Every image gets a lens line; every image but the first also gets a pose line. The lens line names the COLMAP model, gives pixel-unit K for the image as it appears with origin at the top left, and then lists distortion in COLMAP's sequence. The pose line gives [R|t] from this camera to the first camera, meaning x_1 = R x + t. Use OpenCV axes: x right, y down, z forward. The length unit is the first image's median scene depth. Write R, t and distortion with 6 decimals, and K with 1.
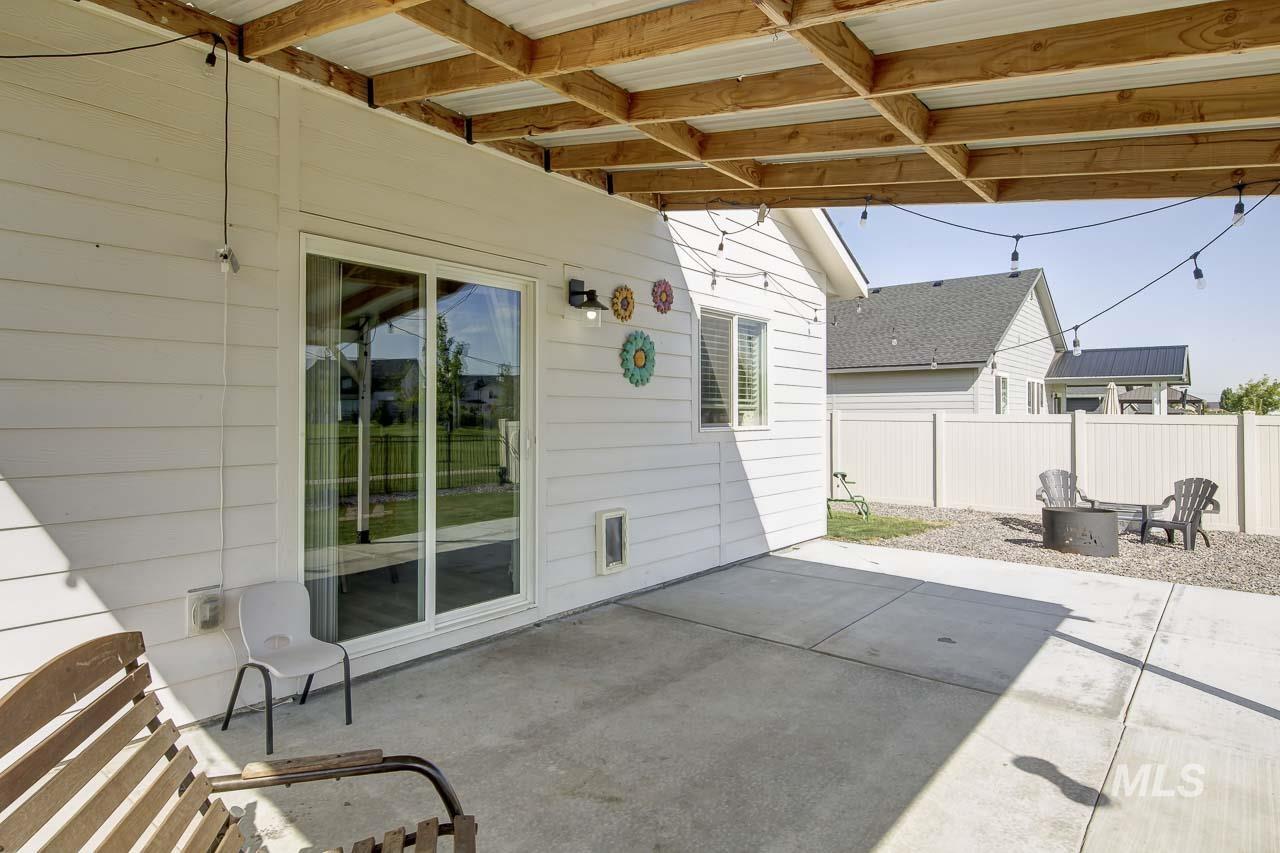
lens RADIAL K [[716.5, 0, 640.4], [0, 716.5, 407.2], [0, 0, 1]] dist [0.014536, 0.000604]
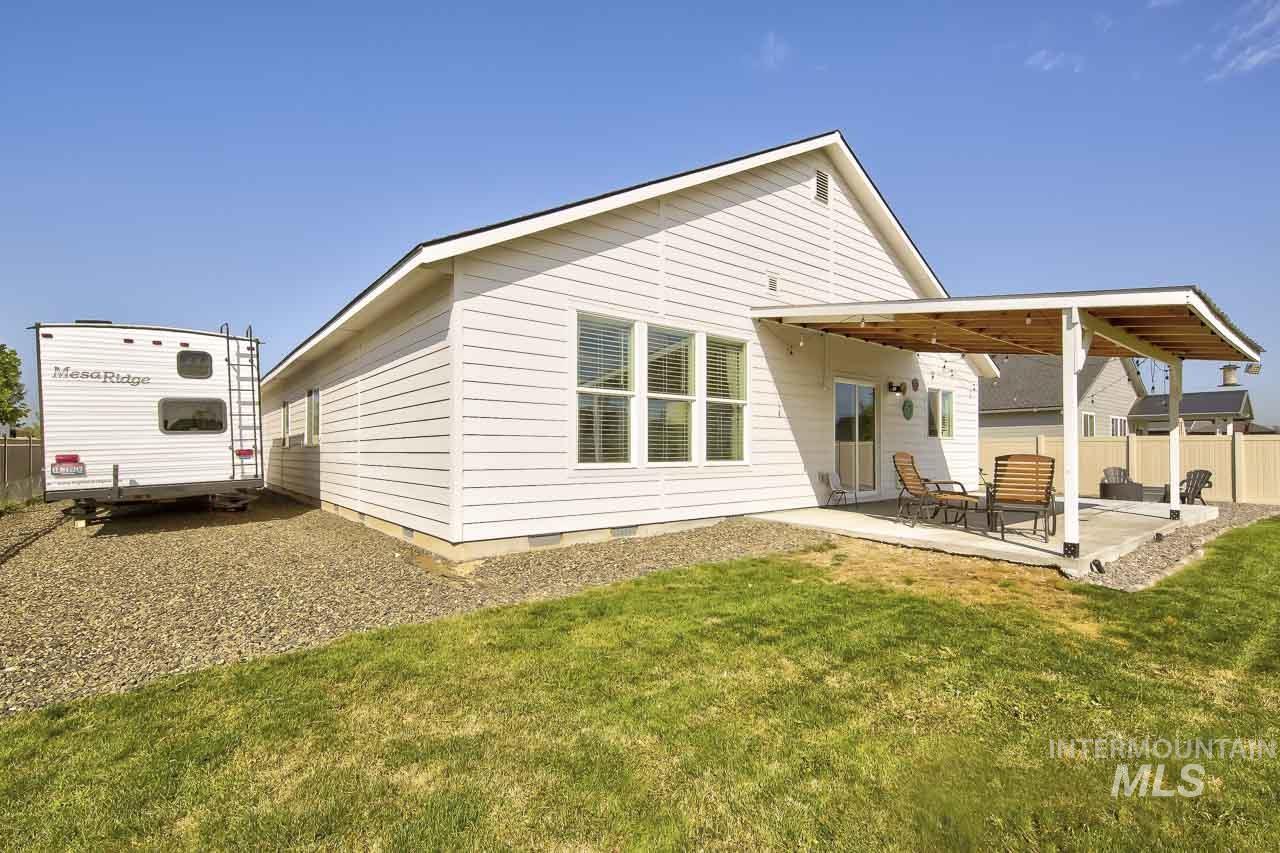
lens RADIAL K [[580.7, 0, 641.4], [0, 580.7, 444.3], [0, 0, 1]] dist [0.000191, 0.000132]
pose [[0.976733, -0.004132, -0.214420, -0.583041], [0.003738, 0.999990, -0.002246, 0.070562], [0.214427, 0.001393, 0.976739, -1.494821]]
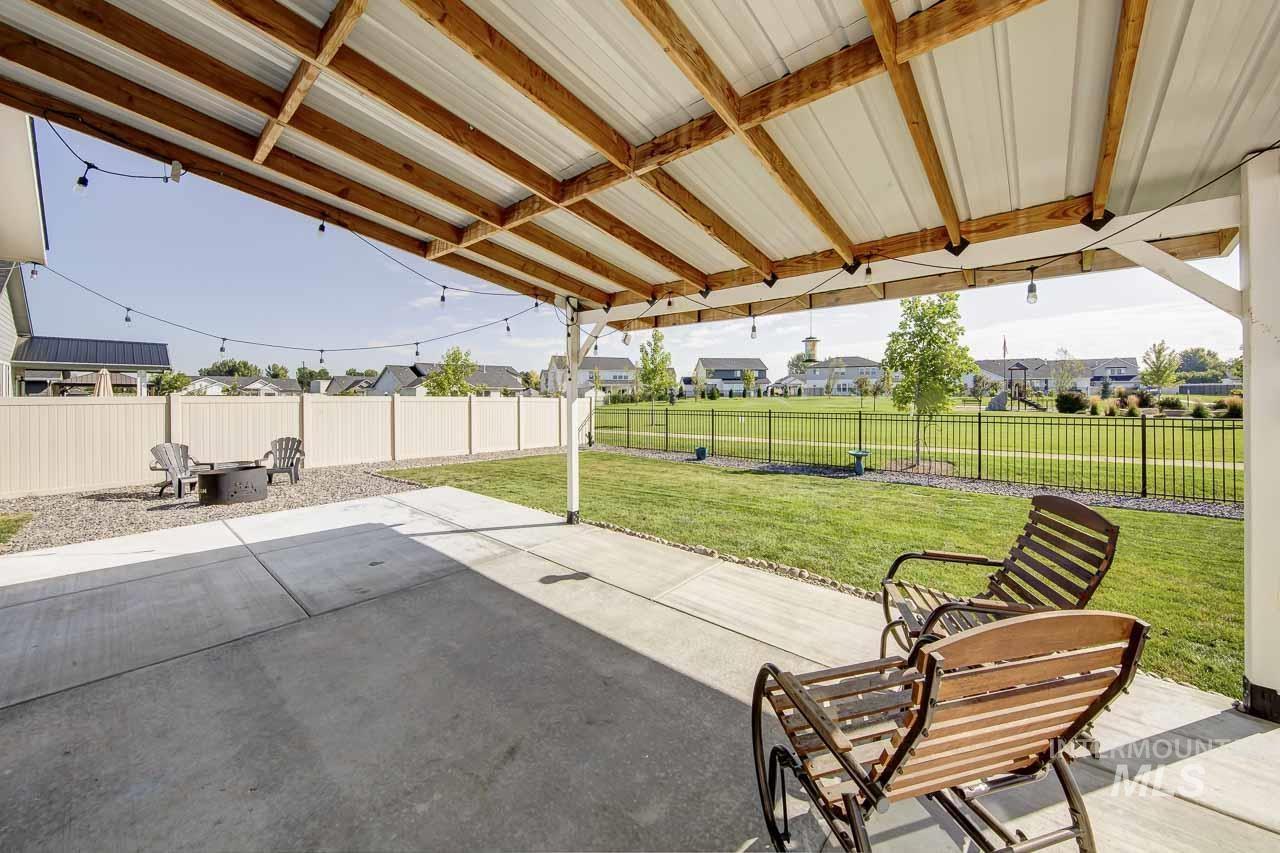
lens RADIAL K [[472.3, 0, 643.8], [0, 472.3, 390.8], [0, 0, 1]] dist [-0.000831, -0.000262]
pose [[0.001513, 0.003642, 0.999992, -0.421758], [-0.005756, 0.999977, -0.003634, -0.002625], [-0.999982, -0.005750, 0.001534, 0.442064]]
